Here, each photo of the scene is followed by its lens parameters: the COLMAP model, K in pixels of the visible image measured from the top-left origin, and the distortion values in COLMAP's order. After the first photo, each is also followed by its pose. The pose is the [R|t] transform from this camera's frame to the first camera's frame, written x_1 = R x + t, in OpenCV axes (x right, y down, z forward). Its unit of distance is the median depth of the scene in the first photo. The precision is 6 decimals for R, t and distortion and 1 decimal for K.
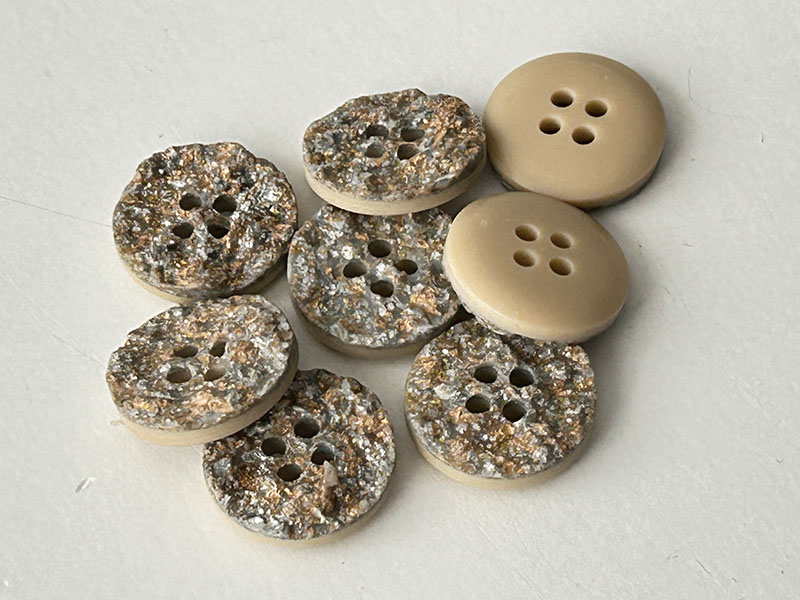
lens RADIAL K [[2358.7, 0, 400.0], [0, 2358.7, 300.0], [0, 0, 1]] dist [0.145827, 0.371573]
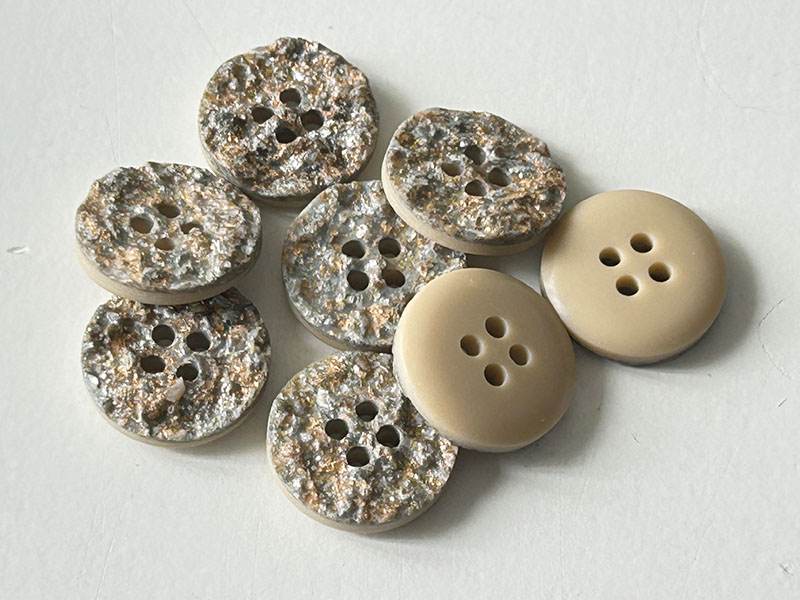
lens RADIAL K [[2358.7, 0, 400.0], [0, 2358.7, 300.0], [0, 0, 1]] dist [0.145827, 0.371573]
pose [[0.757123, 0.622878, -0.196948, 0.213273], [-0.603962, 0.782311, 0.152381, -0.165440], [0.248989, 0.003578, 0.968500, 0.028393]]
